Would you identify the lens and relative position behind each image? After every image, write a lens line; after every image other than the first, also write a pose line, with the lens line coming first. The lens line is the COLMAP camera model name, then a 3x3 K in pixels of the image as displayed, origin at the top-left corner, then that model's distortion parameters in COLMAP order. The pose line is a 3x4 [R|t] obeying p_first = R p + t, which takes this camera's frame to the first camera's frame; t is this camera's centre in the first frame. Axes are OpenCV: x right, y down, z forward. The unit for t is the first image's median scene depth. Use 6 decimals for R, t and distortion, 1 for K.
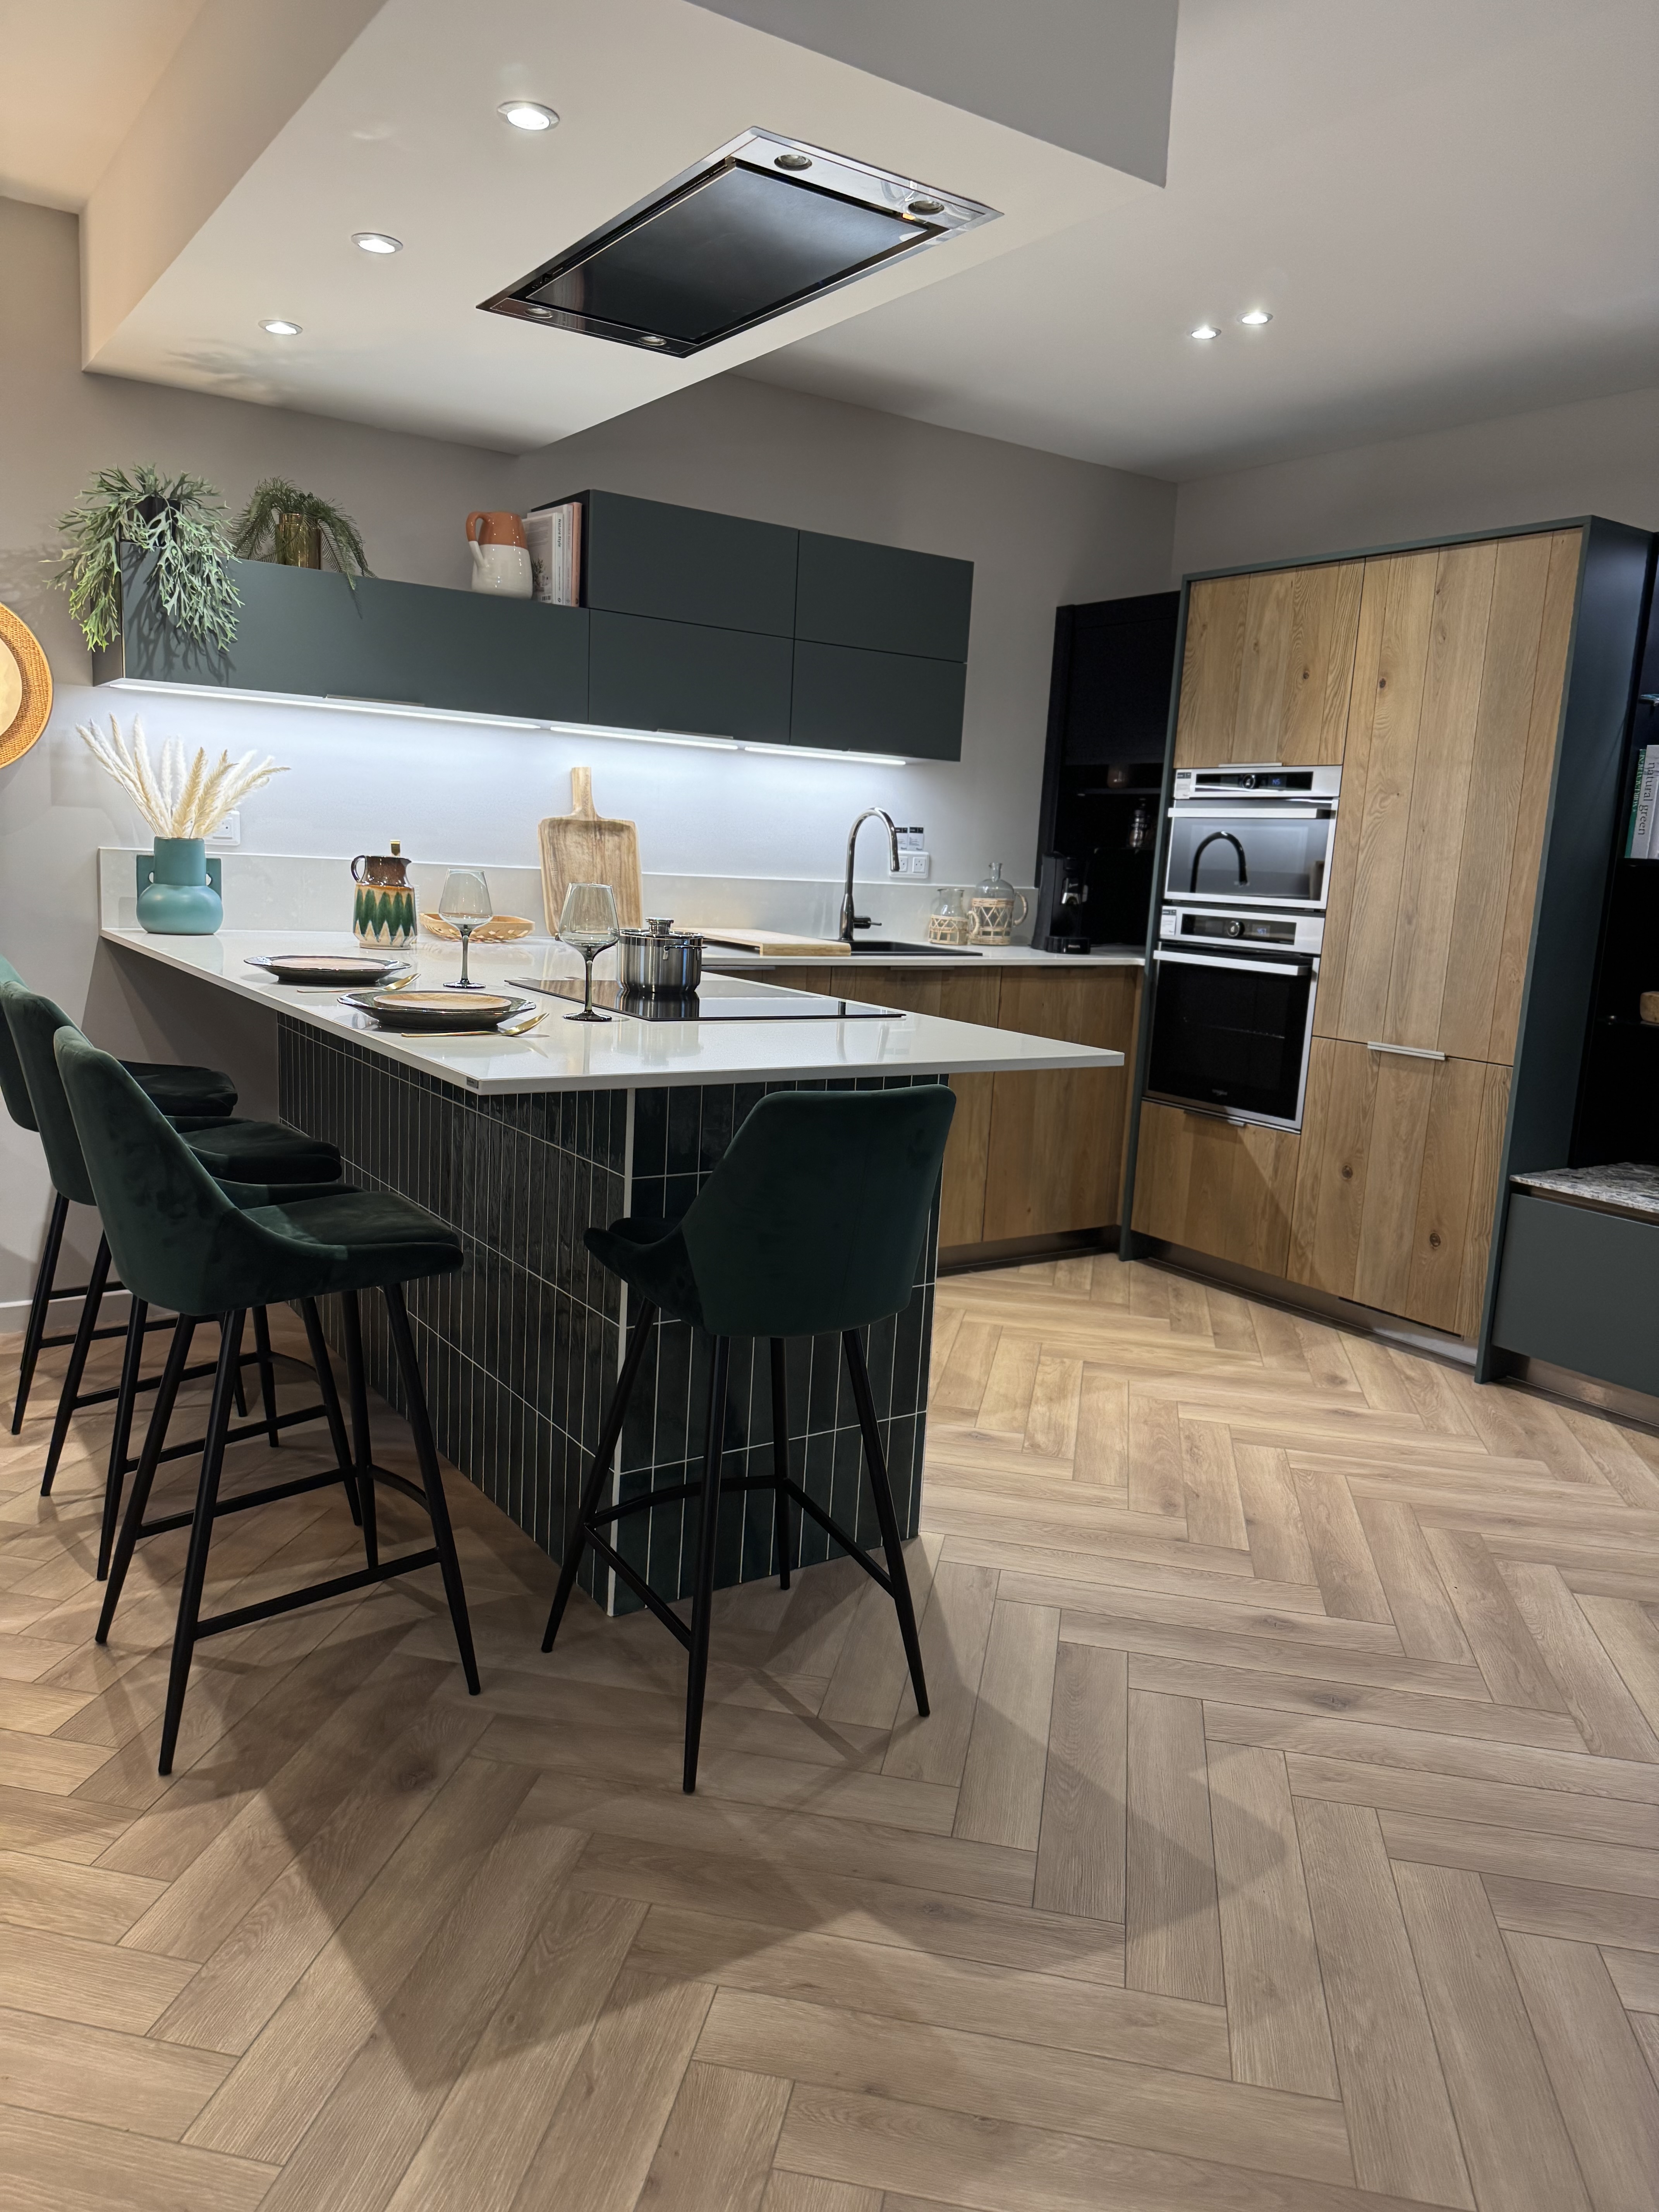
lens RADIAL K [[1592.7, 0, 823.0], [0, 1592.7, 1116.4], [0, 0, 1]] dist [0.000125, -0.005251]
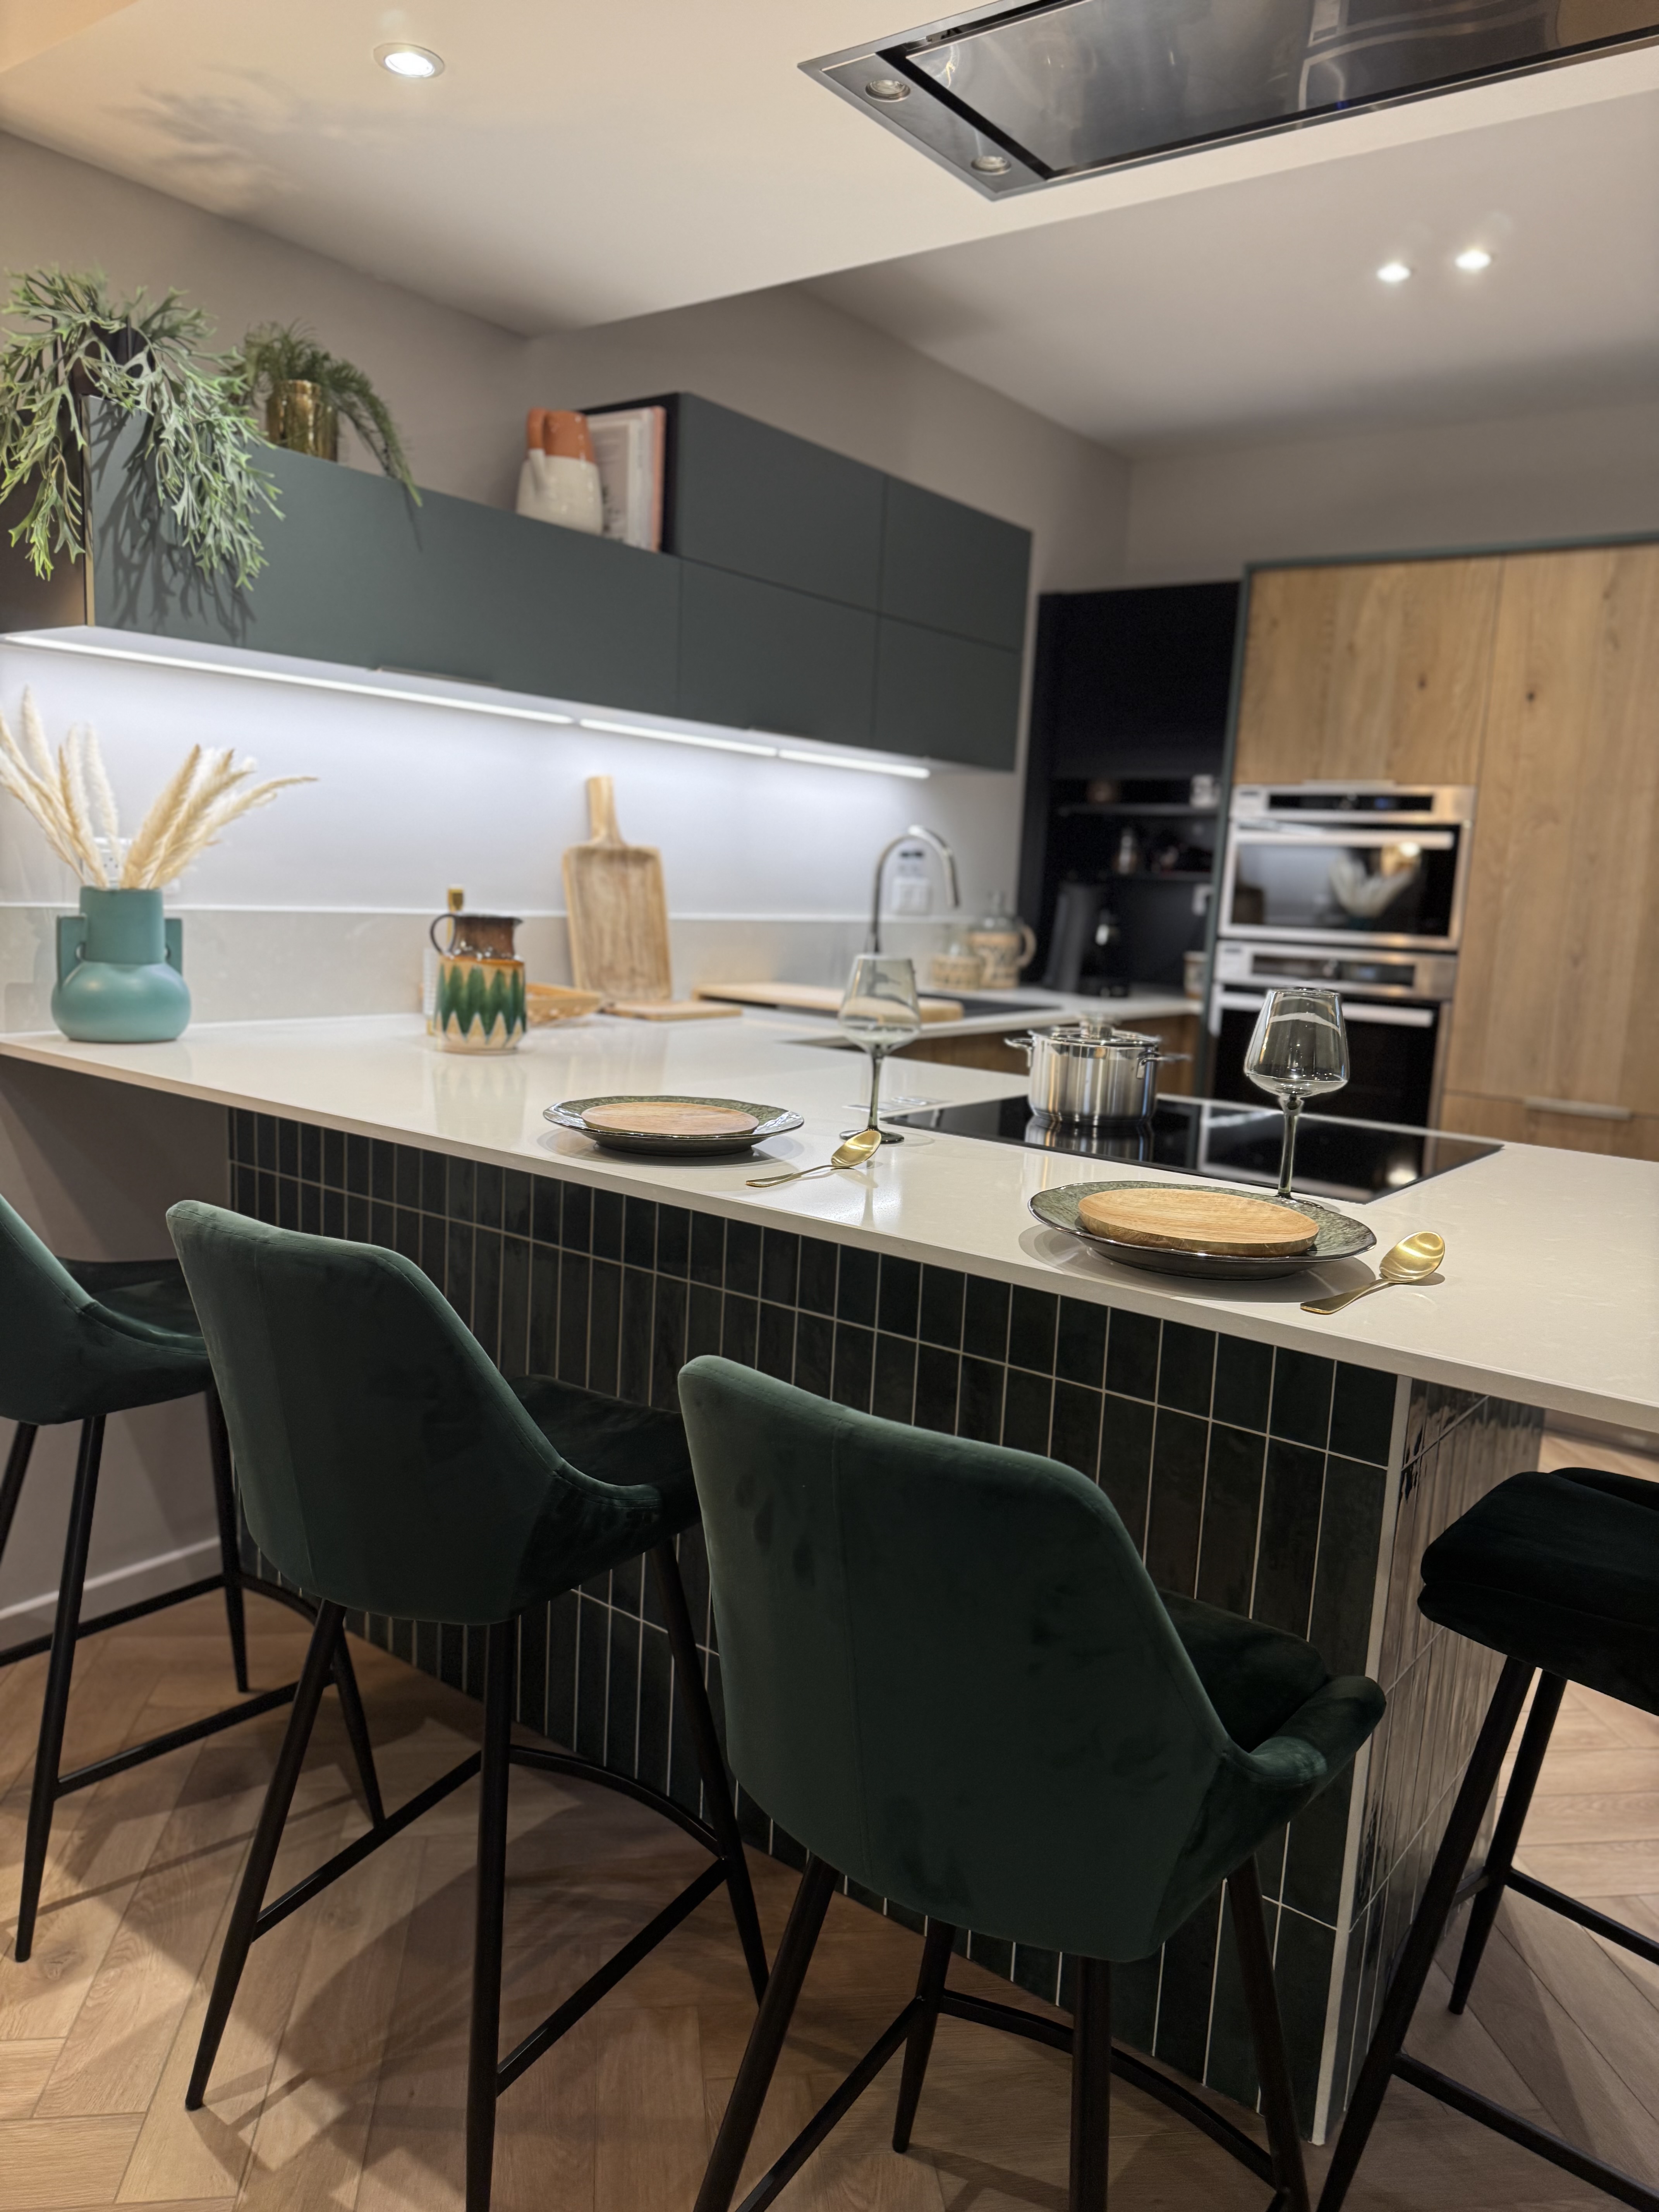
lens RADIAL K [[1584.4, 0, 829.5], [0, 1584.4, 1106.0], [0, 0, 1]] dist [0.002829, -0.007731]
pose [[0.942715, -0.054384, 0.329137, -0.338141], [0.054140, 0.998484, 0.009912, -0.077420], [-0.329177, 0.008476, 0.944230, 0.311660]]
